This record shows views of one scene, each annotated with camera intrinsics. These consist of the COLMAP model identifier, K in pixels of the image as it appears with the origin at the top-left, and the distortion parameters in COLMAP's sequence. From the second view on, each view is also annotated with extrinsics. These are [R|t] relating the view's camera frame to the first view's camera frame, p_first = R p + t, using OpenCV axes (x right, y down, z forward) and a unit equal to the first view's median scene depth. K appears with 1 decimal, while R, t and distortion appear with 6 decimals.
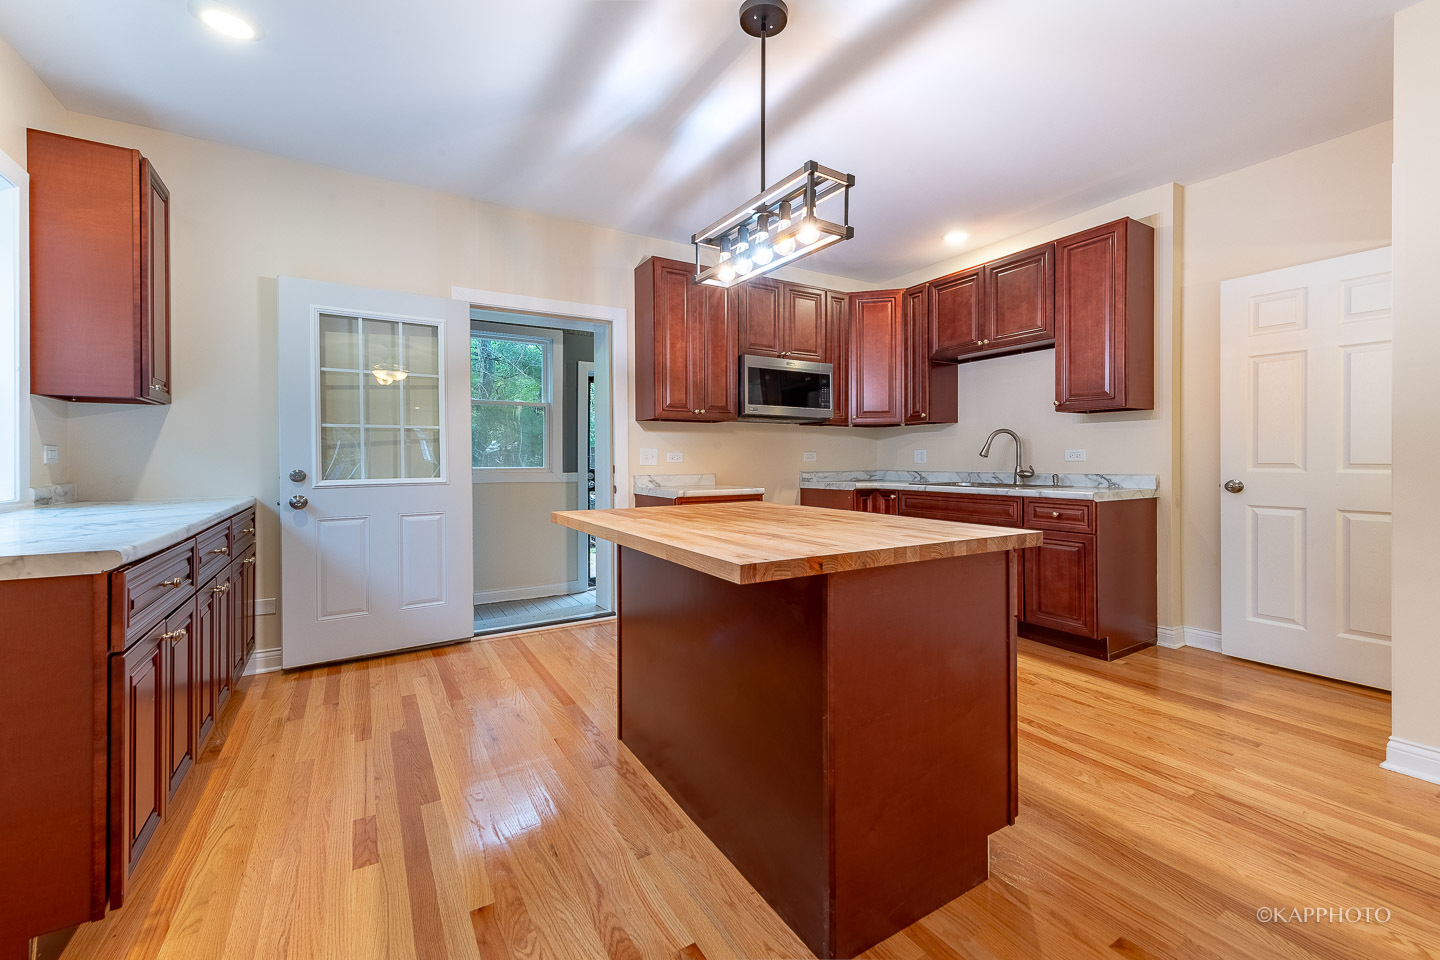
lens RADIAL K [[591.8, 0, 709.1], [0, 591.8, 460.6], [0, 0, 1]] dist [0.003982, -0.000046]
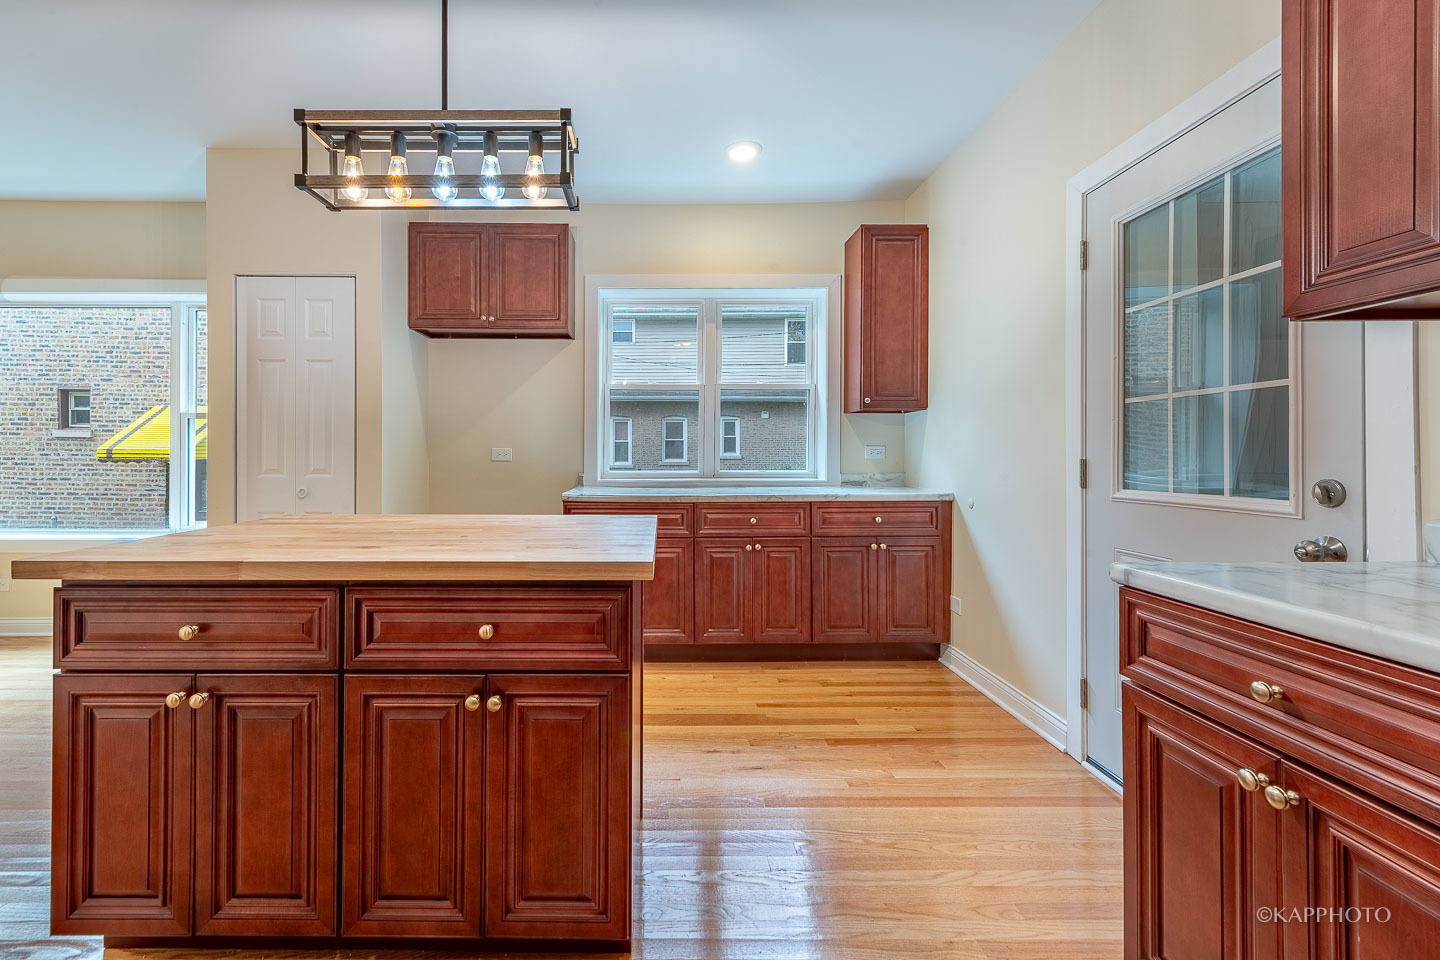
lens RADIAL K [[631.4, 0, 654.2], [0, 631.4, 453.4], [0, 0, 1]] dist [0.001089, -0.000016]
pose [[-0.509968, 0.001074, -0.860192, 0.371306], [-0.000907, 0.999998, 0.001786, -0.007418], [0.860193, 0.001692, -0.509966, 0.977375]]
